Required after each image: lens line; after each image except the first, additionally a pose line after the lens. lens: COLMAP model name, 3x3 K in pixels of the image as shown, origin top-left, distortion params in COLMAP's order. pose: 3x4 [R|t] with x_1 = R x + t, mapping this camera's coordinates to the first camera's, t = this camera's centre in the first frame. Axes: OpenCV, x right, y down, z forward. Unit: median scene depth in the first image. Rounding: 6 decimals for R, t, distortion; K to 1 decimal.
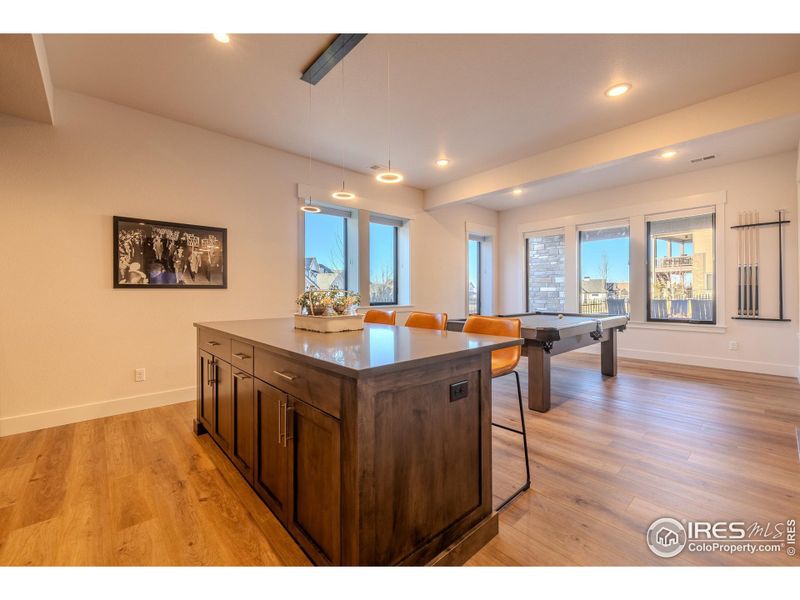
lens RADIAL K [[328.4, 0, 397.5], [0, 328.4, 292.4], [0, 0, 1]] dist [0.009735, -0.000553]
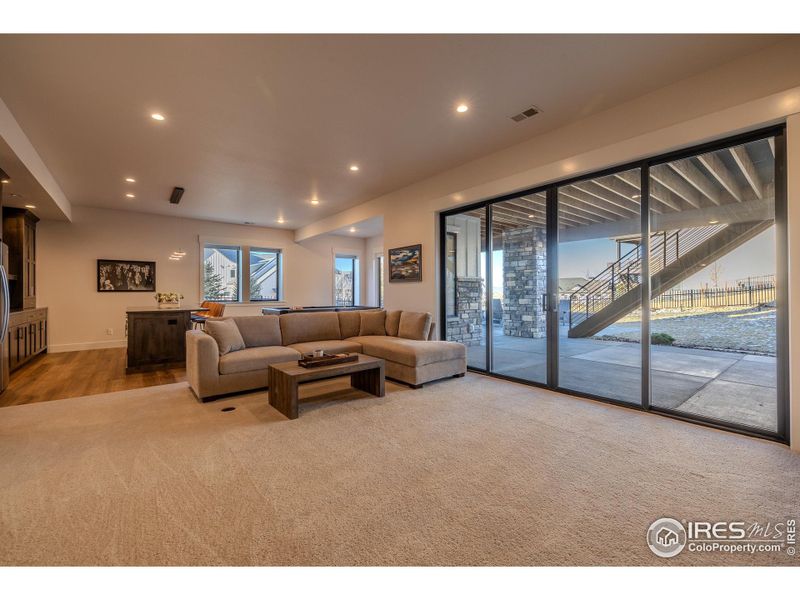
lens RADIAL K [[328.4, 0, 397.3], [0, 328.4, 293.9], [0, 0, 1]] dist [0.009735, -0.000553]
pose [[0.998137, 0.000979, -0.061005, 1.208334], [-0.000805, 0.999996, 0.002875, -0.006842], [0.061008, -0.002820, 0.998133, -1.029733]]
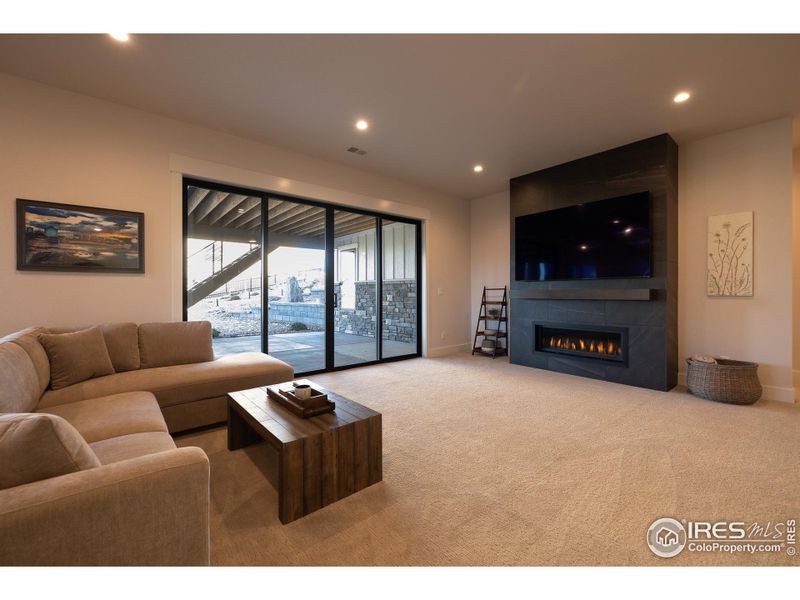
lens RADIAL K [[328.4, 0, 398.0], [0, 328.4, 298.5], [0, 0, 1]] dist [0.009735, -0.000553]
pose [[0.035993, -0.004871, 0.999340, 0.355244], [0.009821, 0.999942, 0.004521, 0.008622], [-0.999304, 0.009652, 0.036039, -0.280645]]
